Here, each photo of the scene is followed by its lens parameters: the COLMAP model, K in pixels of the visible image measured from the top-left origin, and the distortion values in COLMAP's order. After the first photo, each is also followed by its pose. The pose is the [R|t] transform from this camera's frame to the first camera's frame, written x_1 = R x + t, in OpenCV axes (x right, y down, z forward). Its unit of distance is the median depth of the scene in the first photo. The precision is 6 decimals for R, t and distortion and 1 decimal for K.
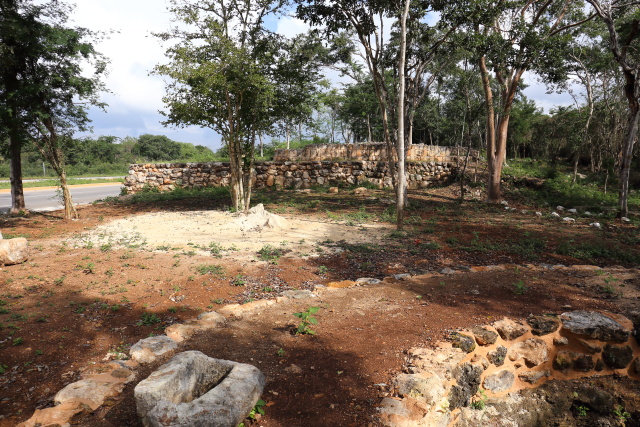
lens RADIAL K [[425.2, 0, 320.4], [0, 425.2, 215.5], [0, 0, 1]] dist [-0.064212, 0.006656]
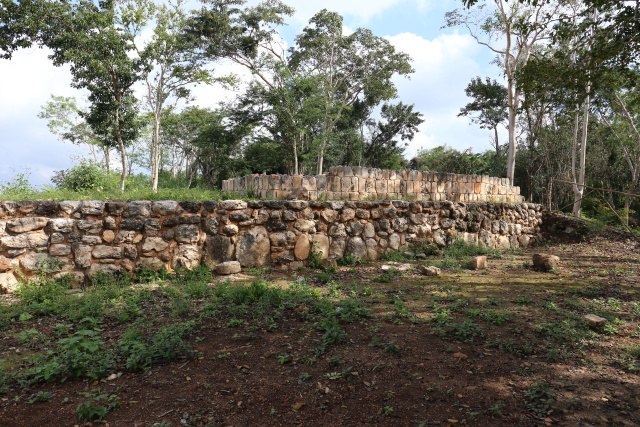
lens RADIAL K [[425.2, 0, 320.2], [0, 425.2, 211.0], [0, 0, 1]] dist [-0.064212, 0.006656]
pose [[0.849520, -0.002456, 0.527551, -0.320631], [0.067502, 0.992276, -0.104080, -0.071946], [-0.523220, 0.124028, 0.843124, 0.639353]]
